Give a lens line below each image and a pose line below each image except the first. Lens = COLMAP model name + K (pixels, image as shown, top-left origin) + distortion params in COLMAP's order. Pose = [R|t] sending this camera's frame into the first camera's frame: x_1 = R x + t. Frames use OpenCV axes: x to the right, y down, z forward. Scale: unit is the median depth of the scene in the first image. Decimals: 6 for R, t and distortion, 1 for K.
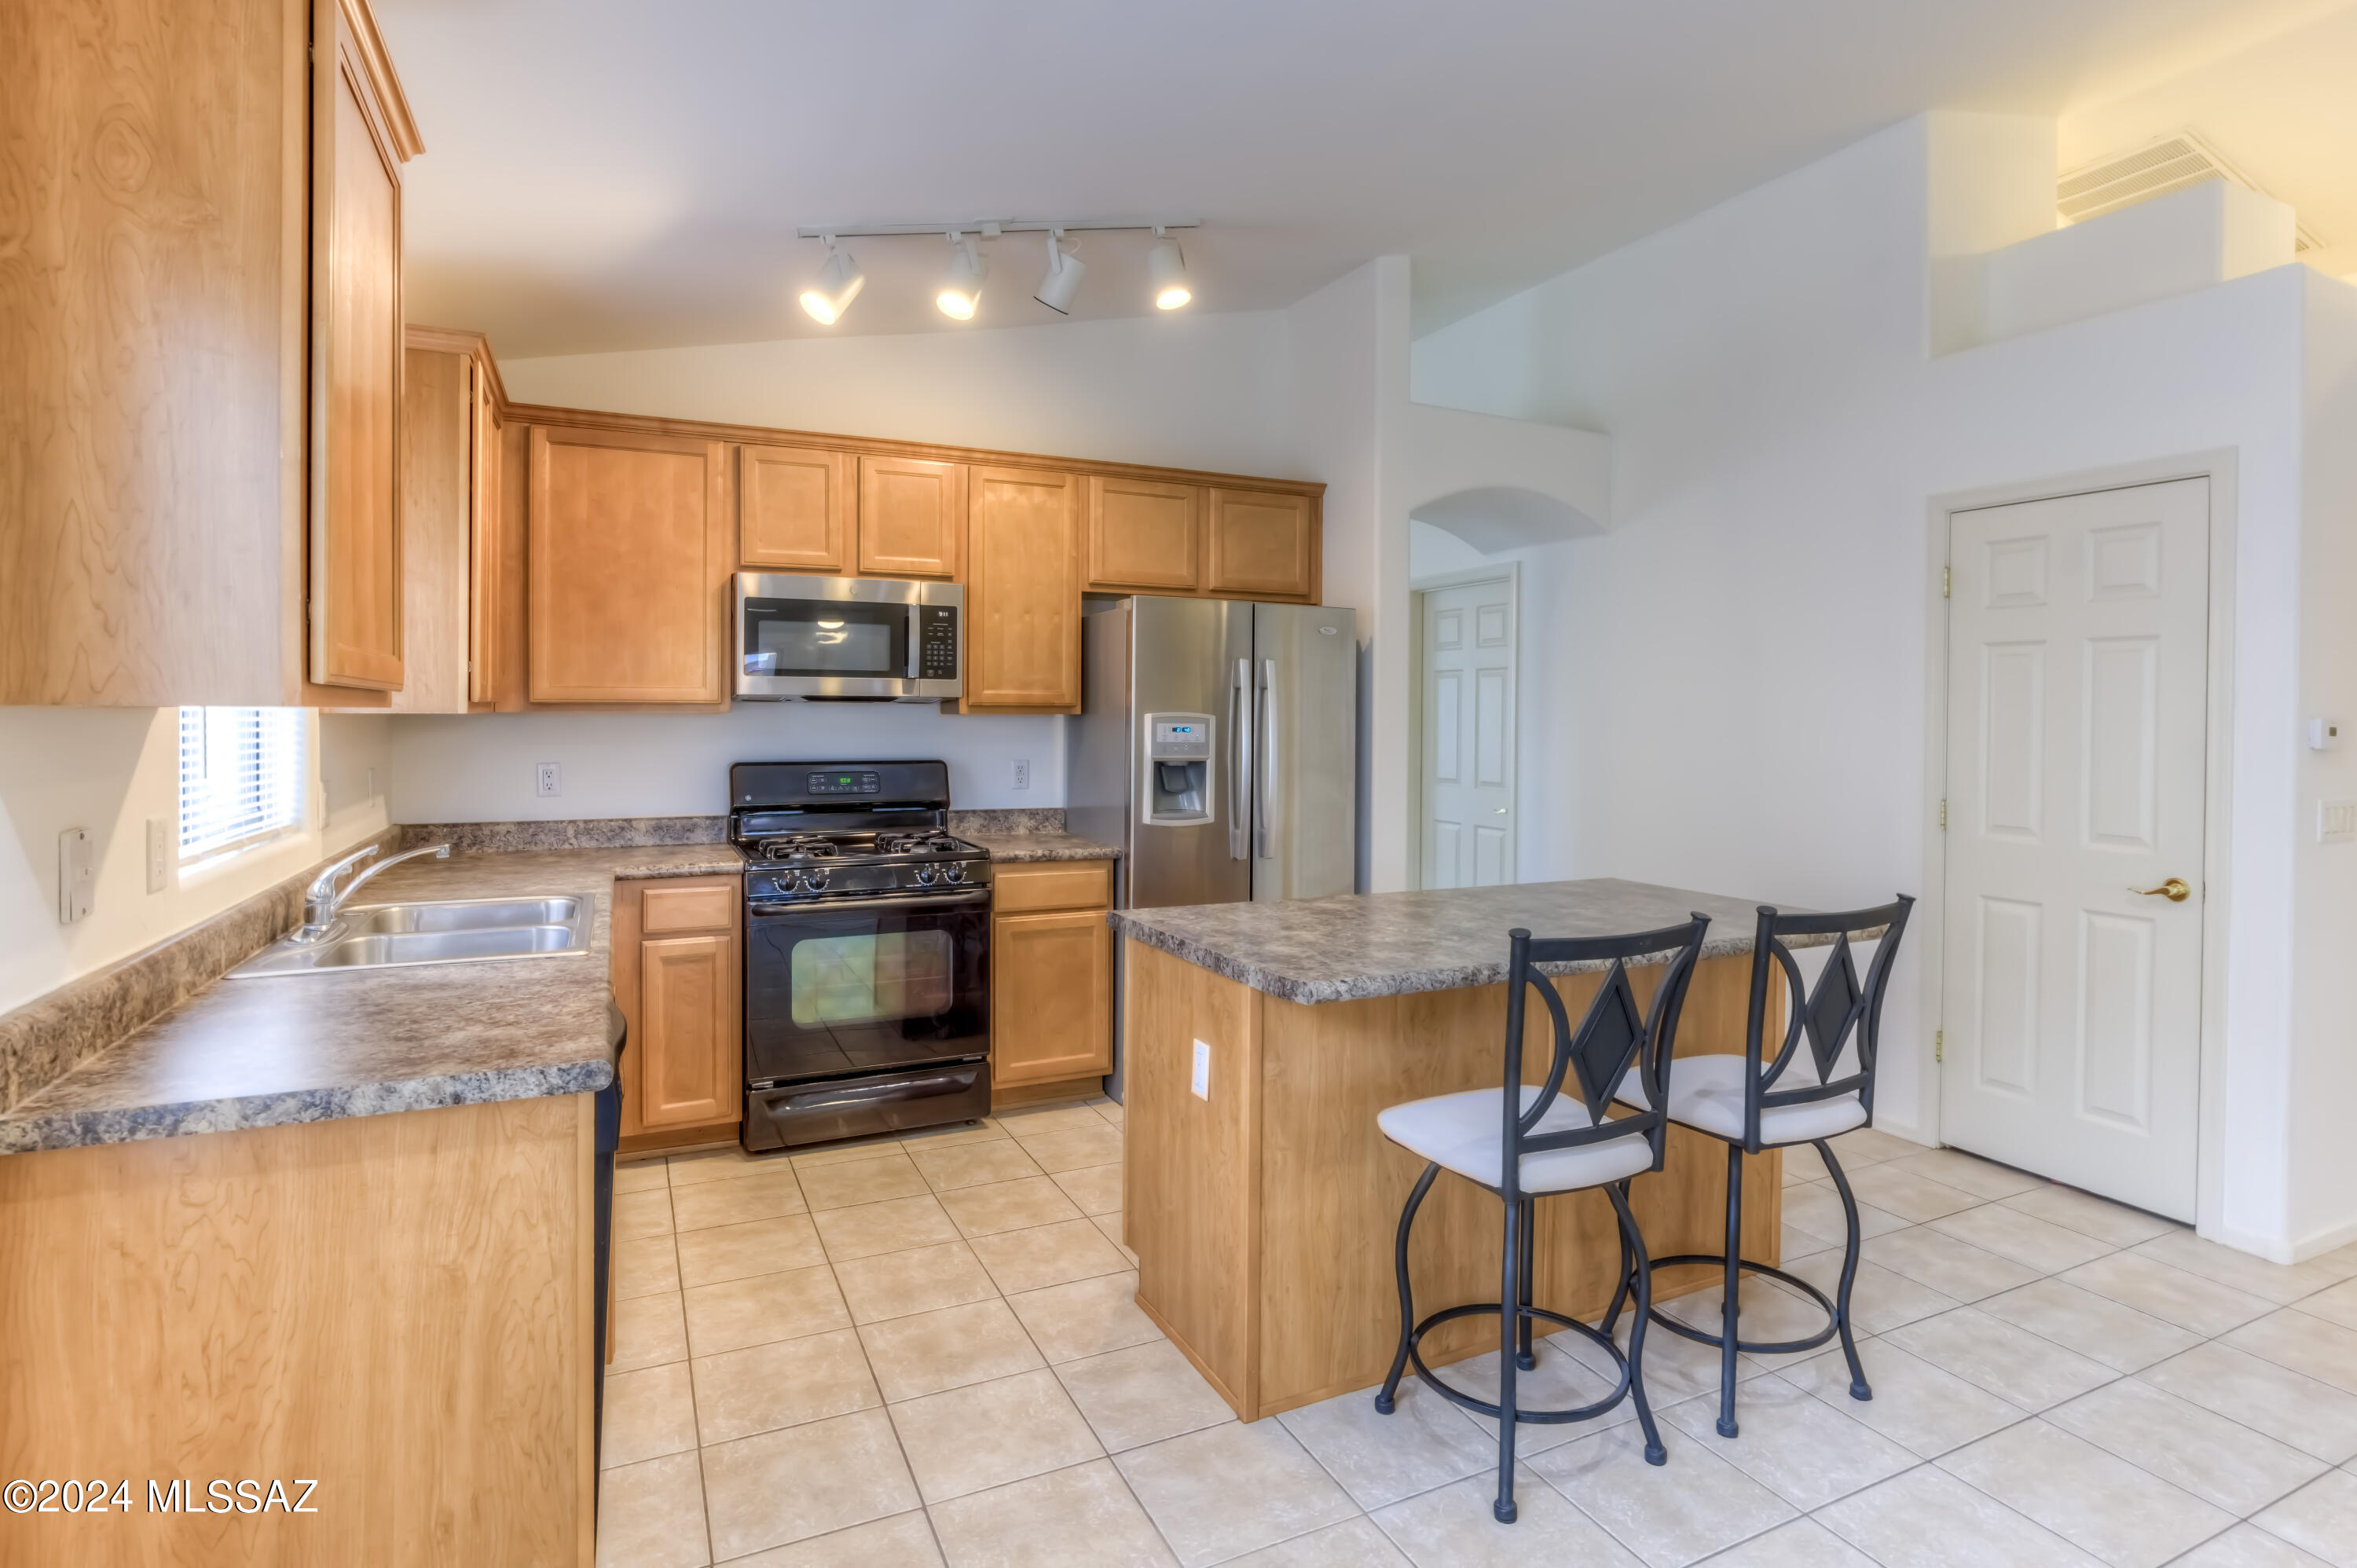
lens RADIAL K [[1193.3, 0, 1205.6], [0, 1193.3, 731.1], [0, 0, 1]] dist [-0.018616, 0.013348]
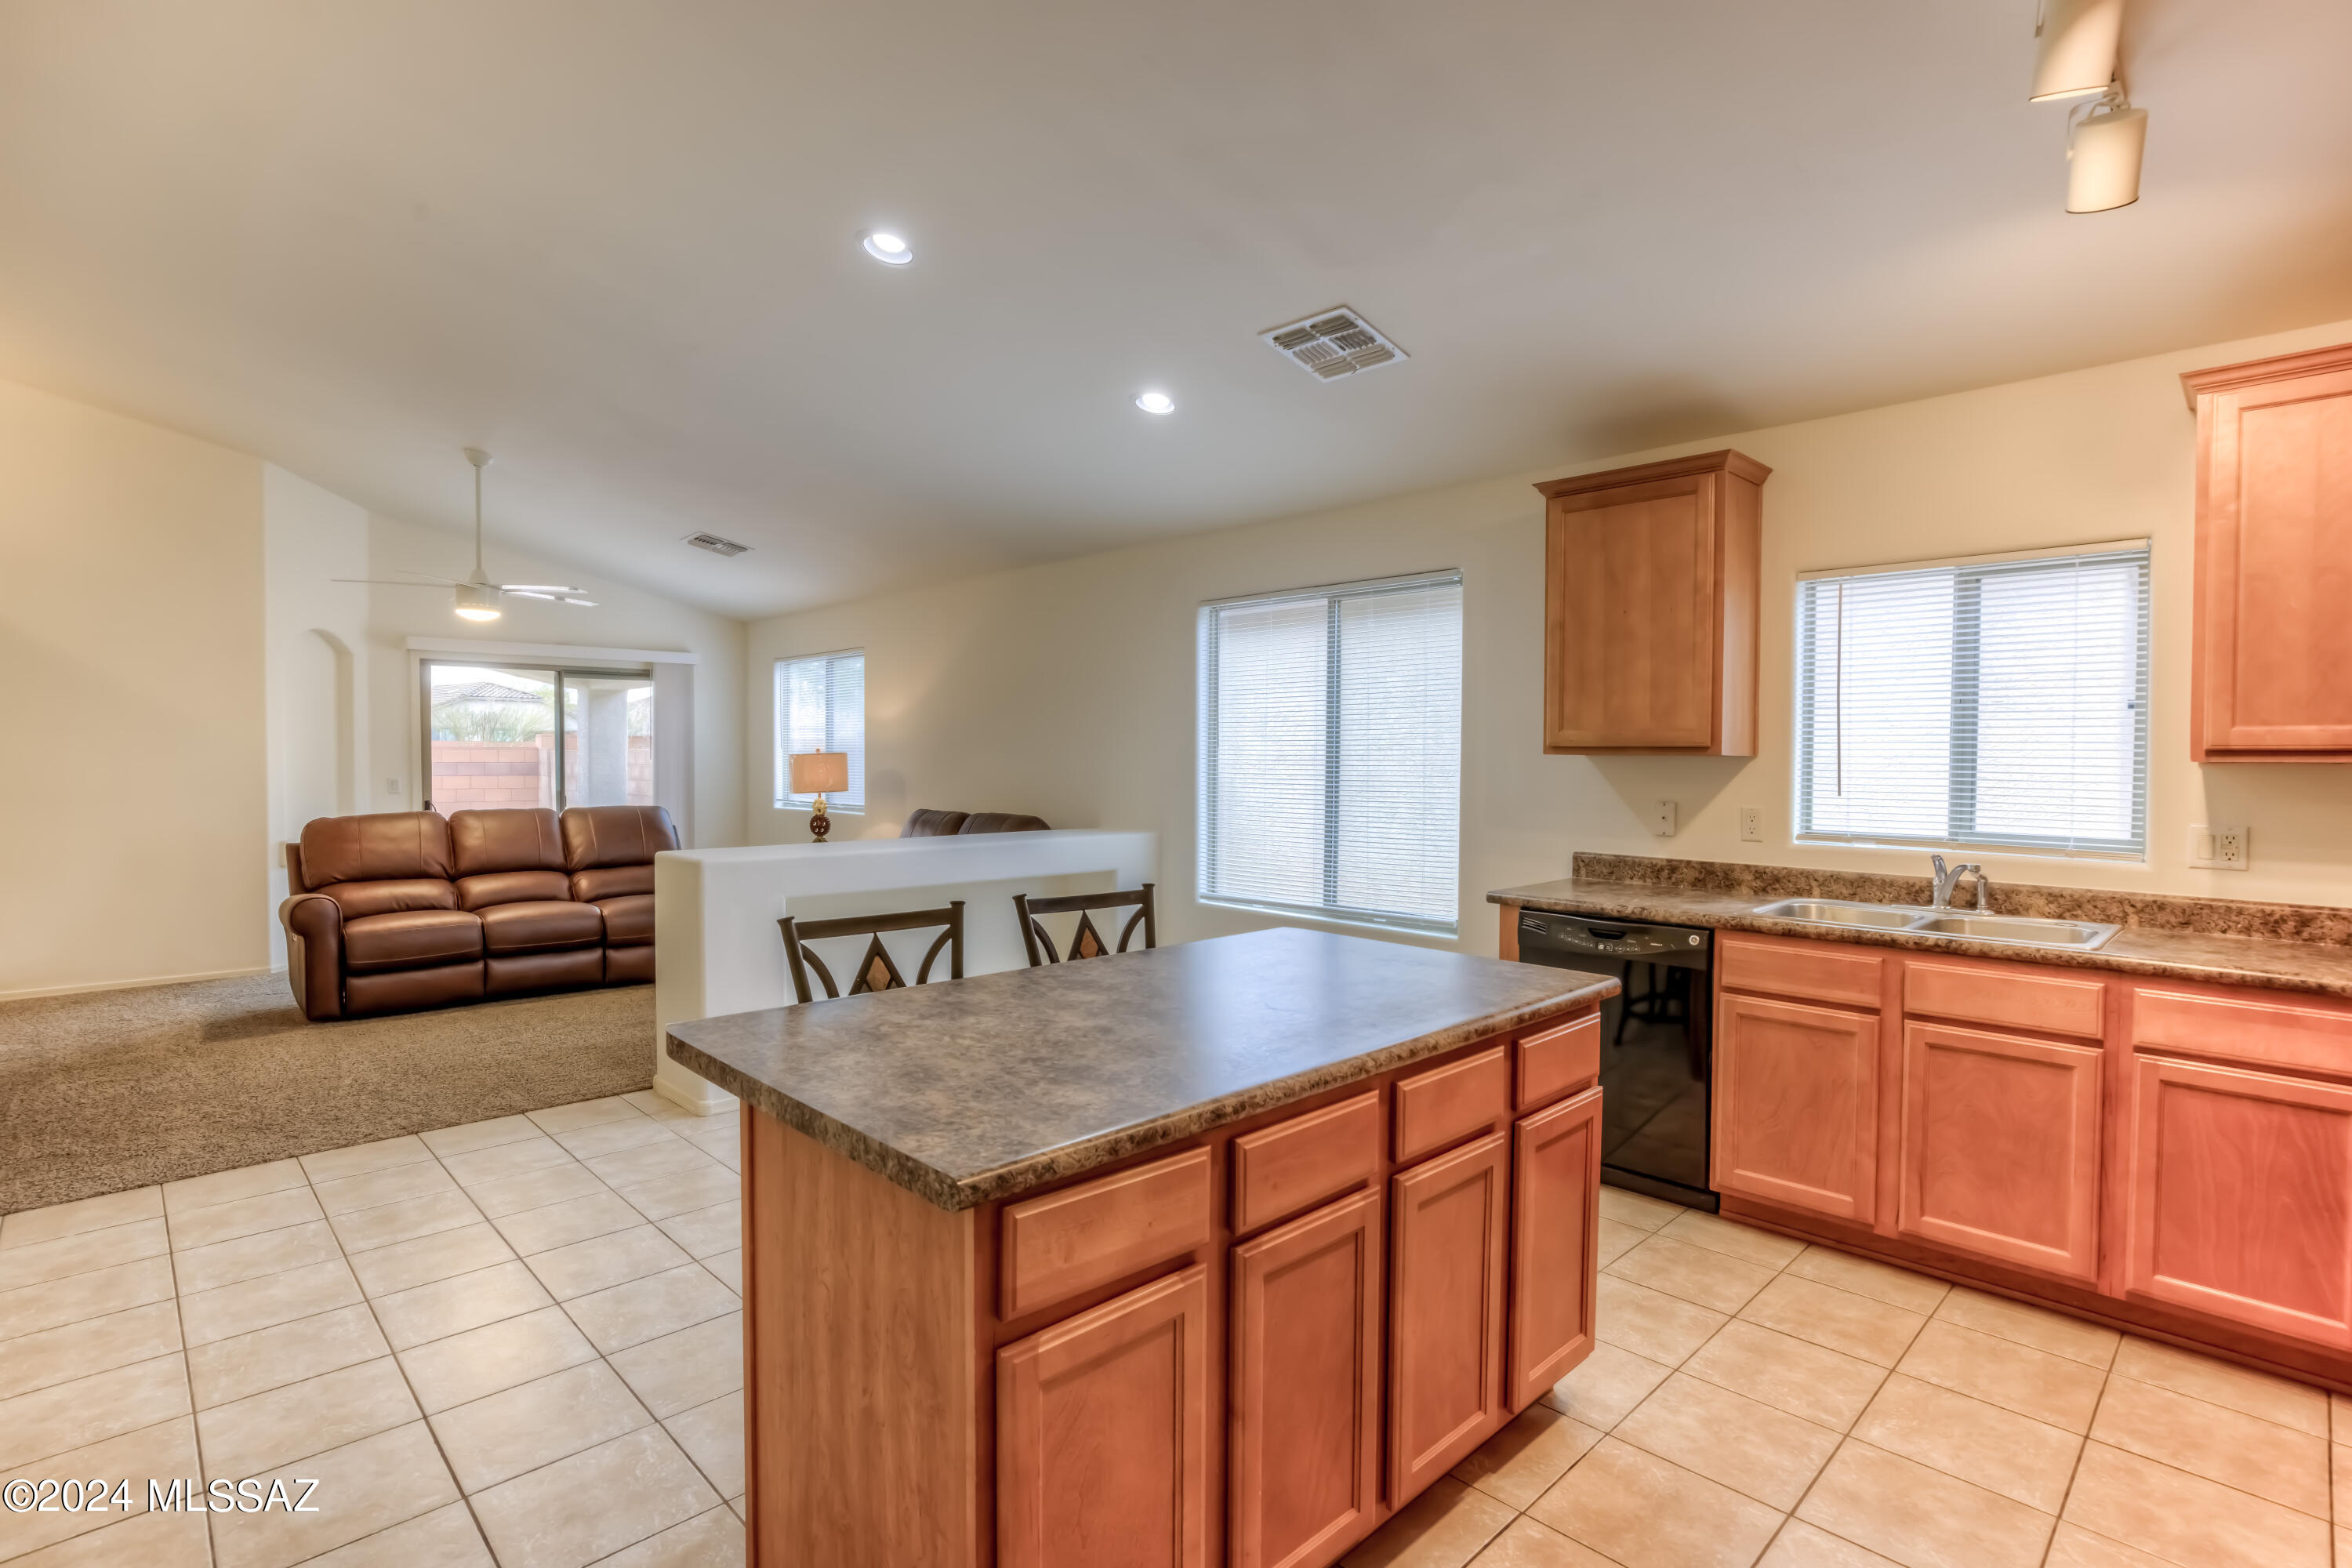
lens RADIAL K [[1127.9, 0, 1168.4], [0, 1127.9, 781.2], [0, 0, 1]] dist [-0.020264, 0.013374]
pose [[-0.945821, -0.003128, -0.324674, 0.379025], [-0.015920, 0.999198, 0.036751, -0.015685], [0.324299, 0.039929, -0.945112, 1.269674]]
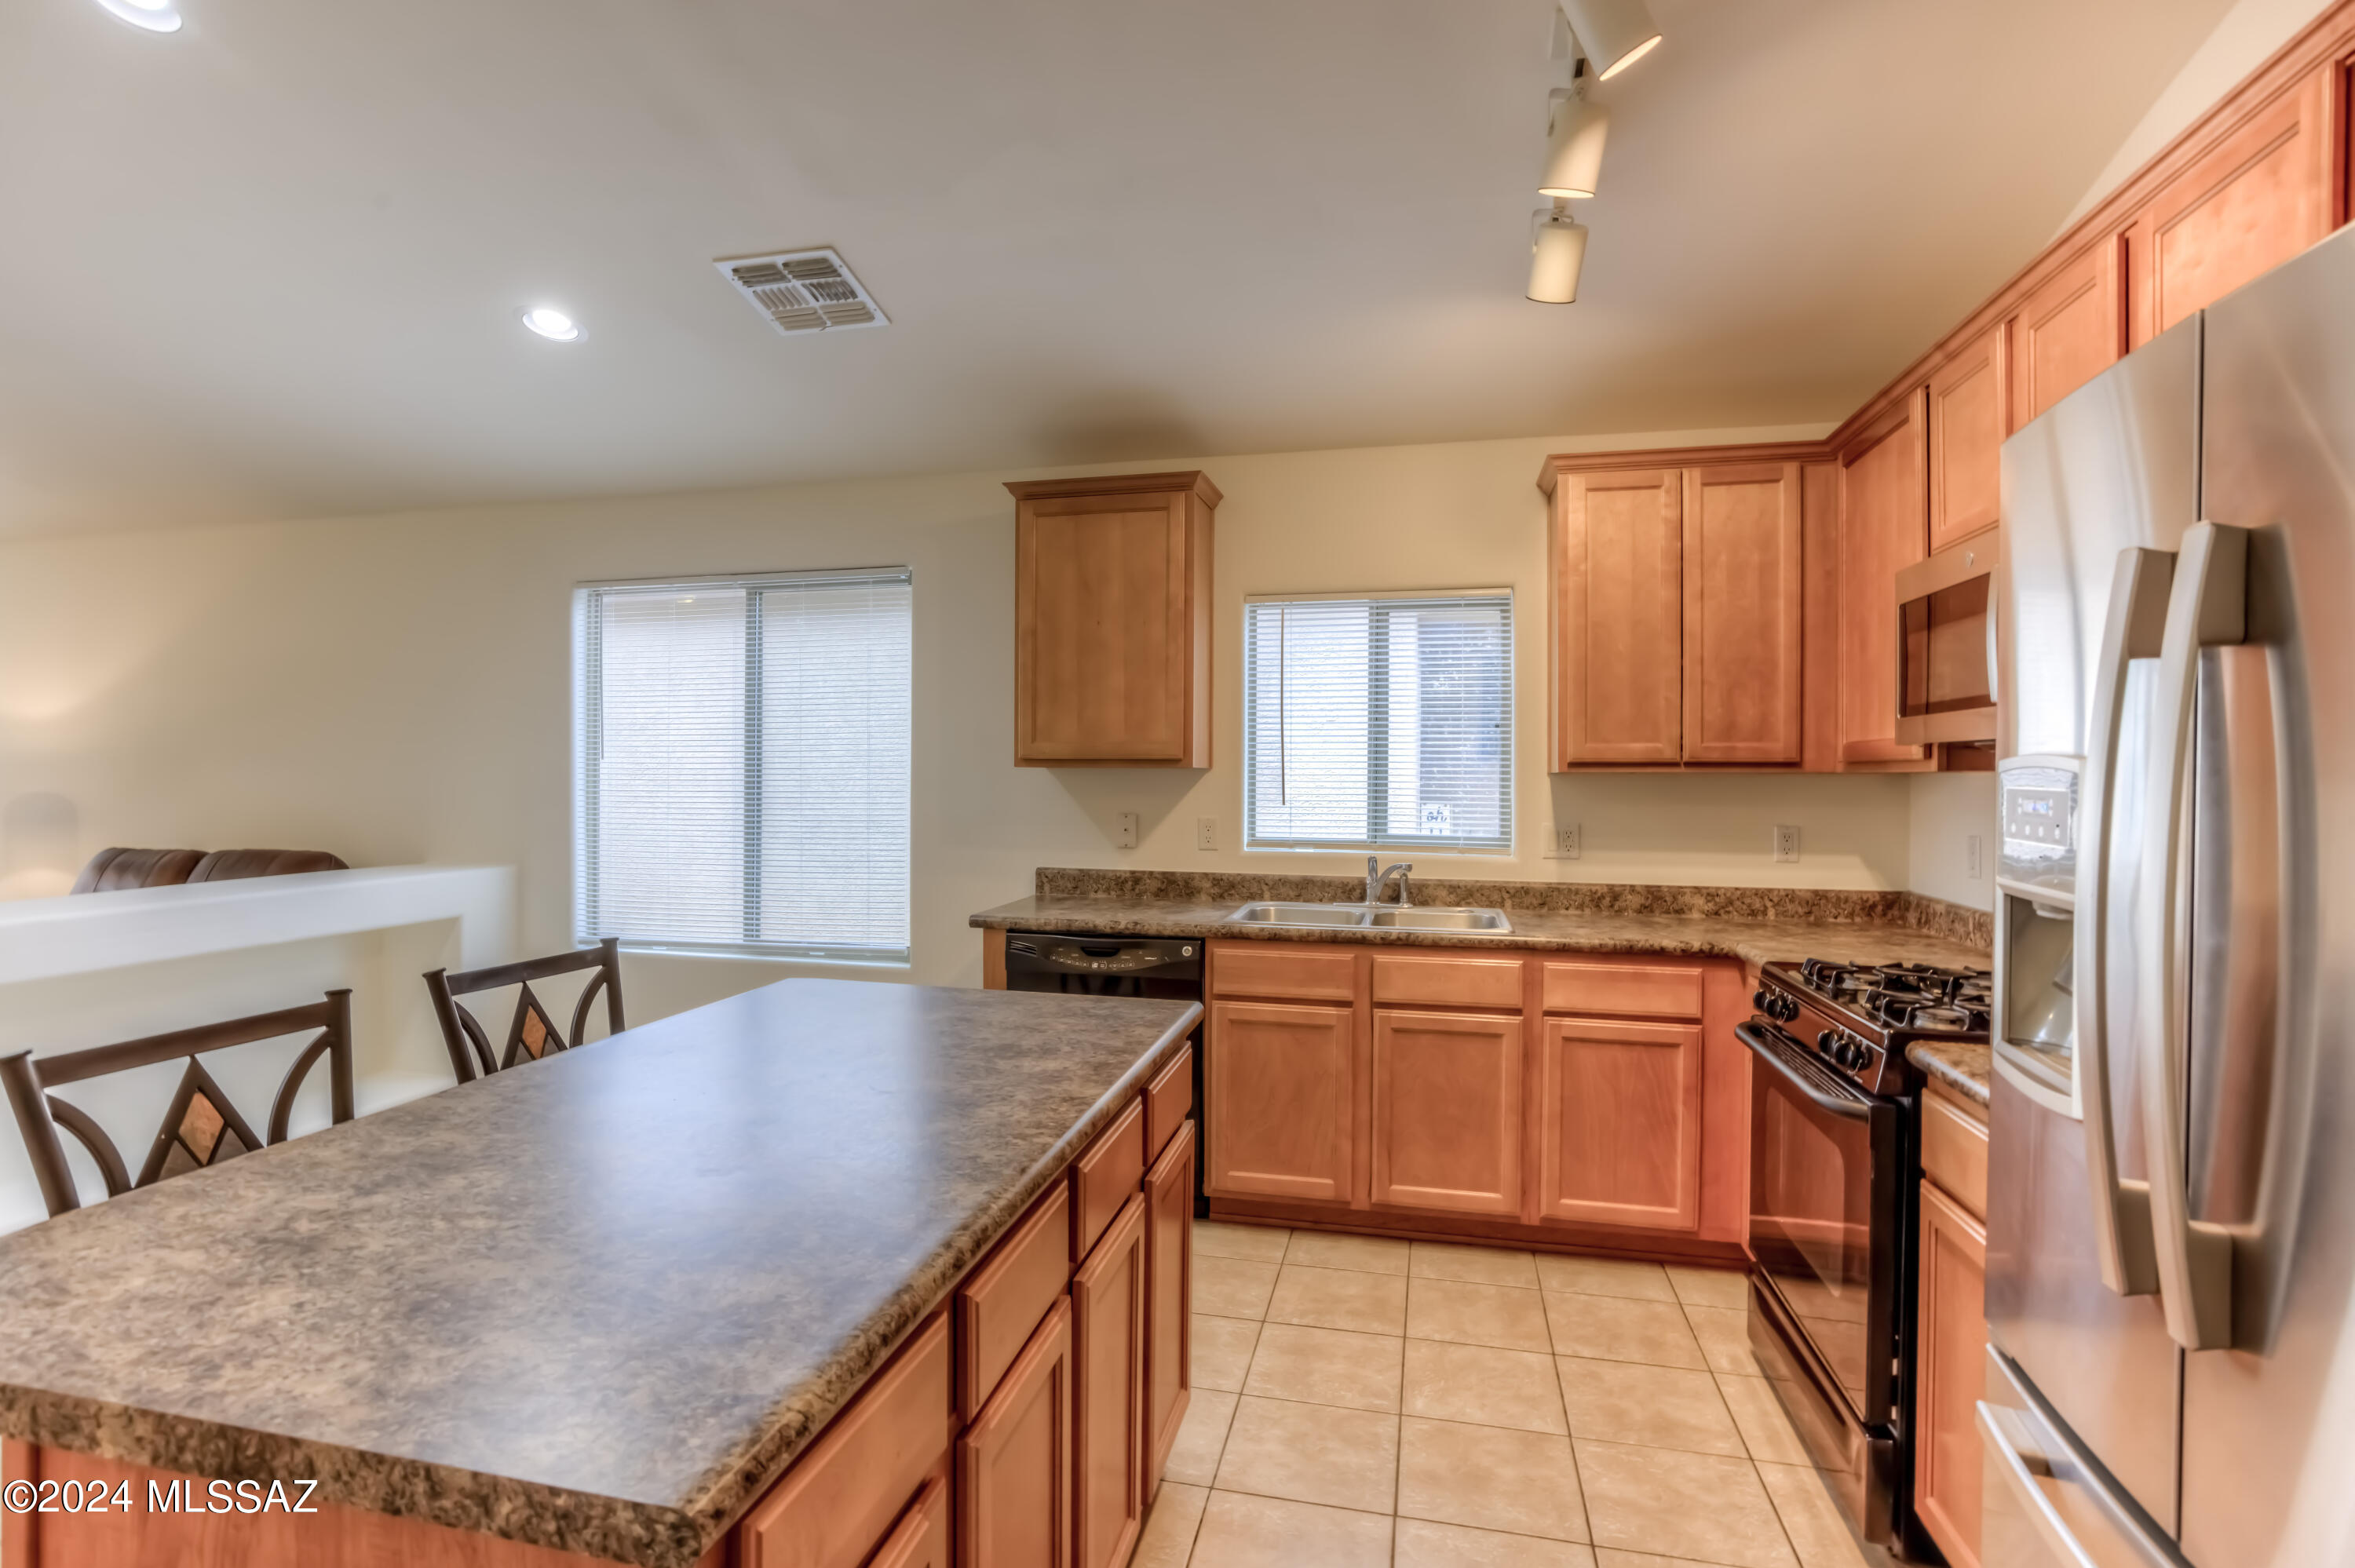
lens RADIAL K [[1156.4, 0, 1157.1], [0, 1156.4, 776.4], [0, 0, 1]] dist [-0.026743, 0.012568]
pose [[-0.631449, -0.003413, -0.775410, 0.426310], [-0.017953, 0.999787, 0.010219, -0.012235], [0.775209, 0.020374, -0.631376, 1.130213]]
